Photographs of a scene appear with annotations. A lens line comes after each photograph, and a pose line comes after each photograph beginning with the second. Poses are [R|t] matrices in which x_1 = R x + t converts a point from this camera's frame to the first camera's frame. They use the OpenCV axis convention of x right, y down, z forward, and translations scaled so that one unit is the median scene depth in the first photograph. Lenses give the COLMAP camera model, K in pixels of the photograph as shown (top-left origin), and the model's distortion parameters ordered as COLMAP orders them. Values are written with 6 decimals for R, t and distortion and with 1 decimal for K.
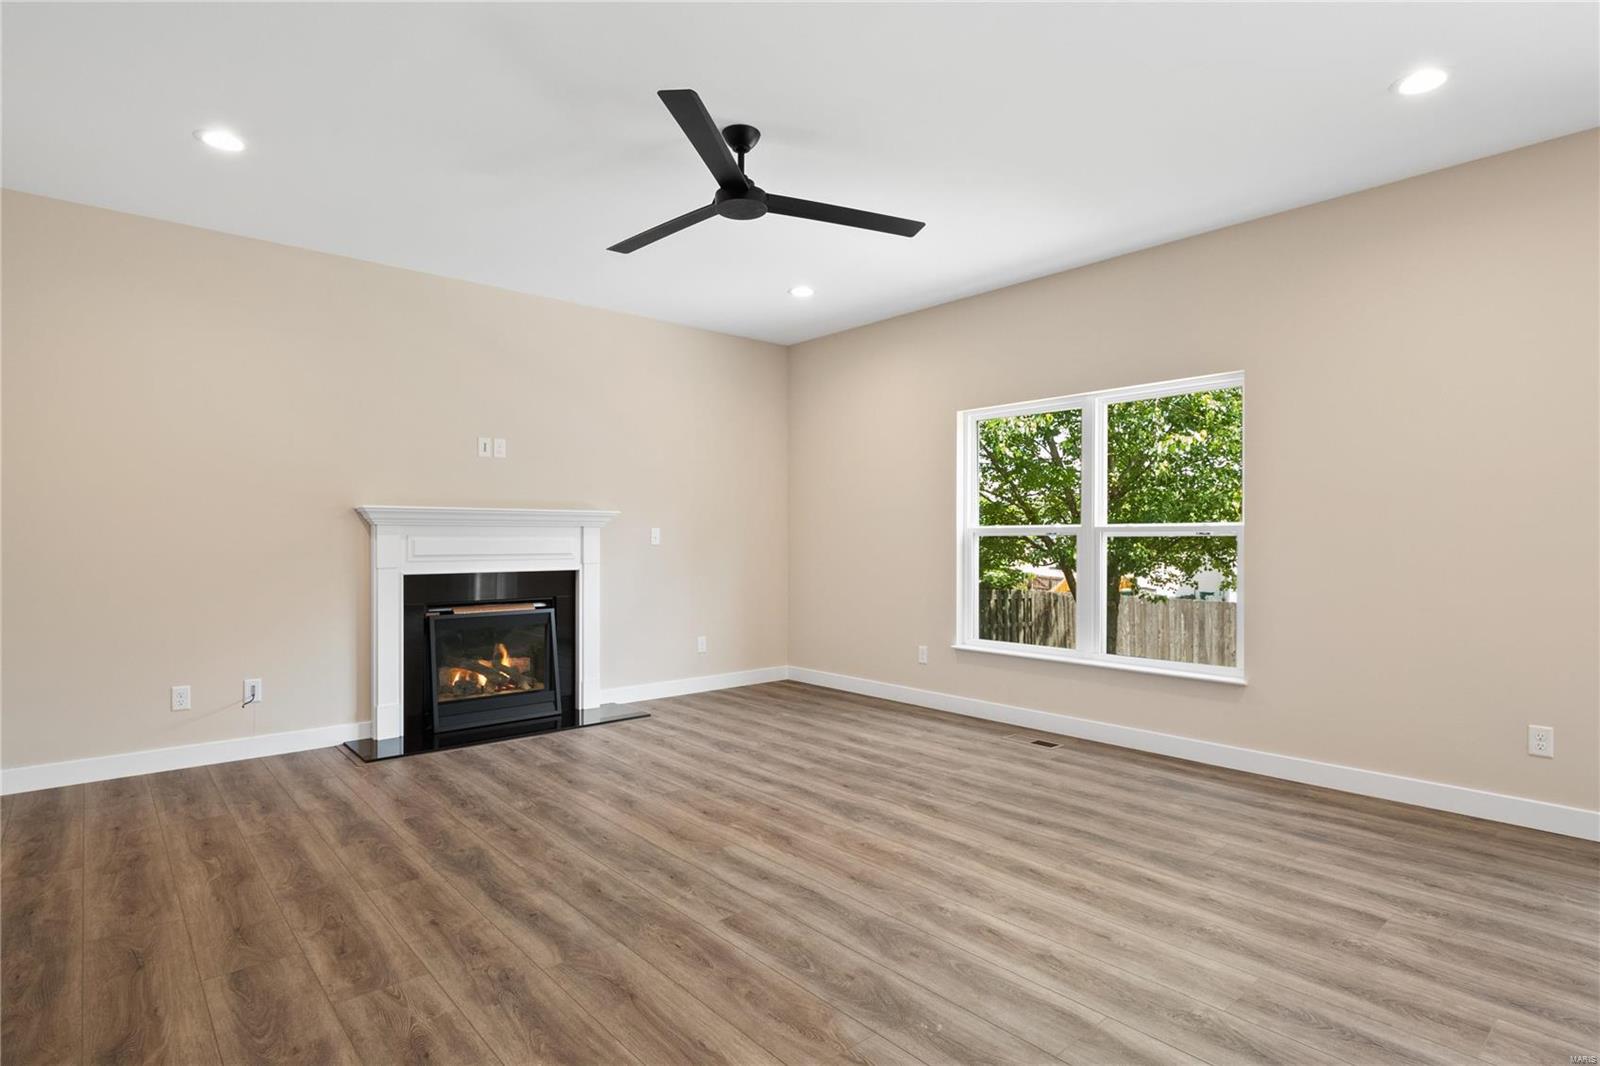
lens RADIAL K [[804.8, 0, 800.8], [0, 804.8, 534.0], [0, 0, 1]] dist [0.001056, -0.003125]
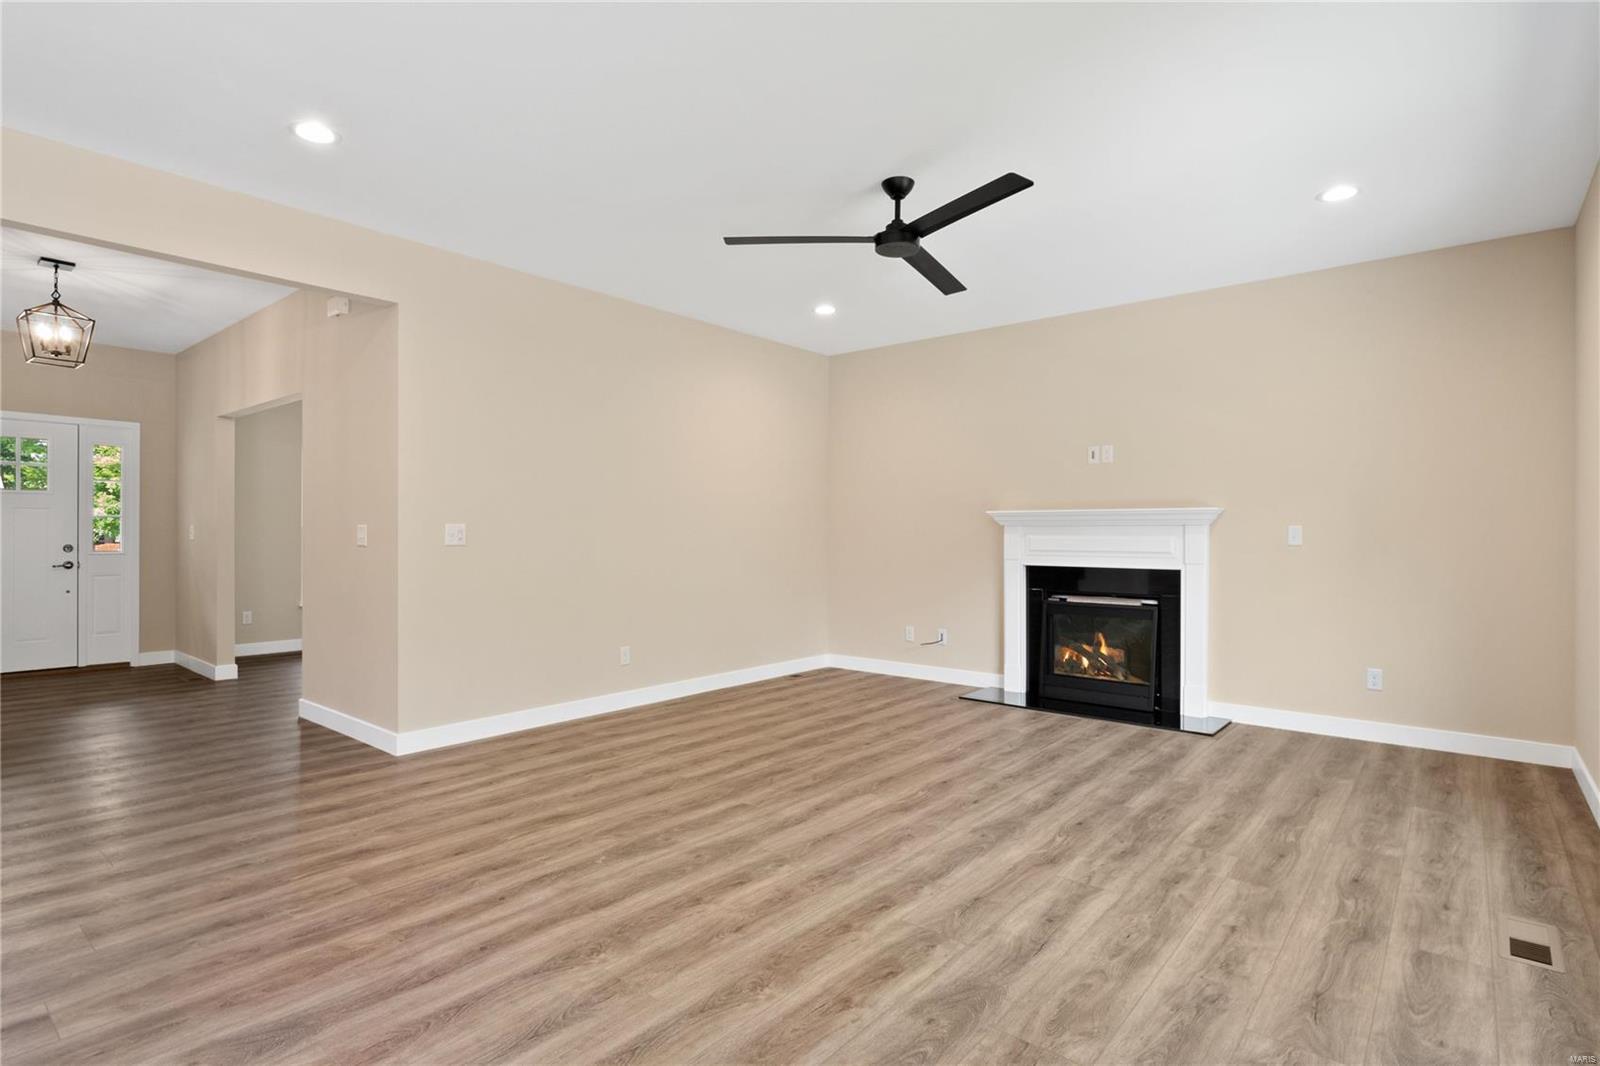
lens RADIAL K [[804.8, 0, 809.2], [0, 804.8, 538.5], [0, 0, 1]] dist [0.001056, -0.003125]
pose [[0.162839, 0.003700, -0.986646, 0.916489], [0.002701, 0.999988, 0.004196, 0.003066], [0.986649, -0.003348, 0.162827, 0.611488]]
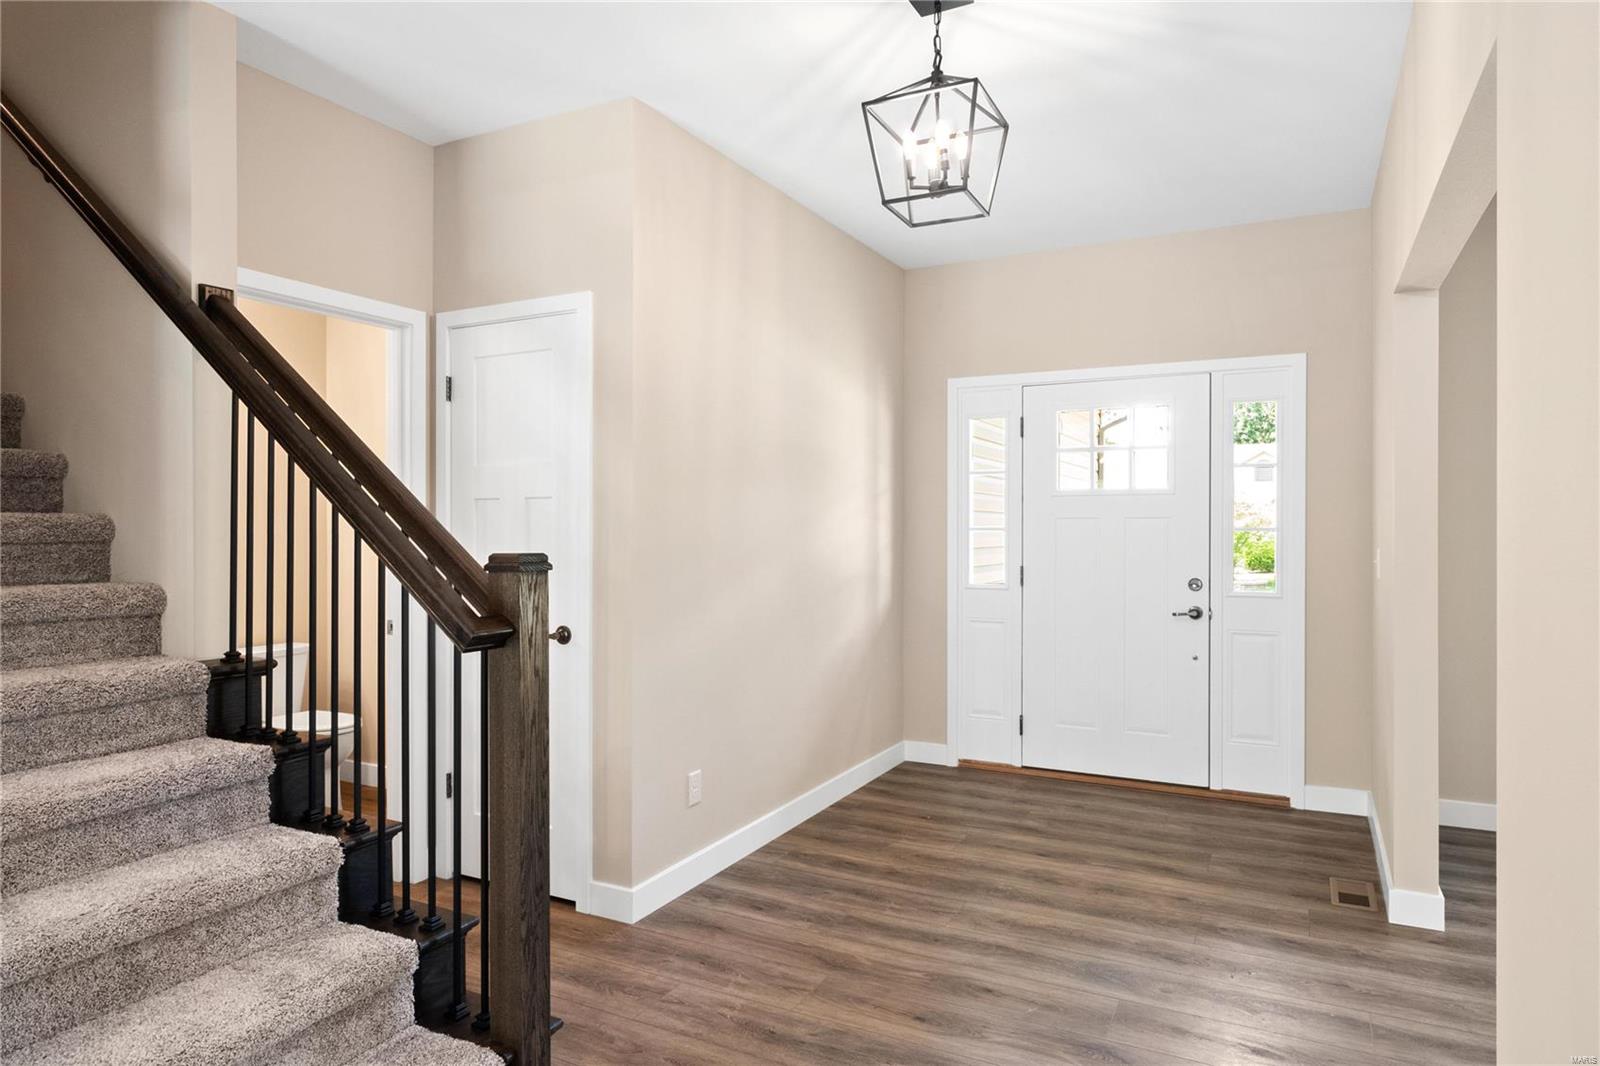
lens RADIAL K [[941.4, 0, 801.3], [0, 941.4, 521.8], [0, 0, 1]] dist [-0.008412, 0.002014]
pose [[-0.932191, -0.001549, -0.361964, -0.232727], [0.003179, 0.999917, -0.012468, -0.041535], [0.361953, -0.012774, -0.932109, 0.220967]]
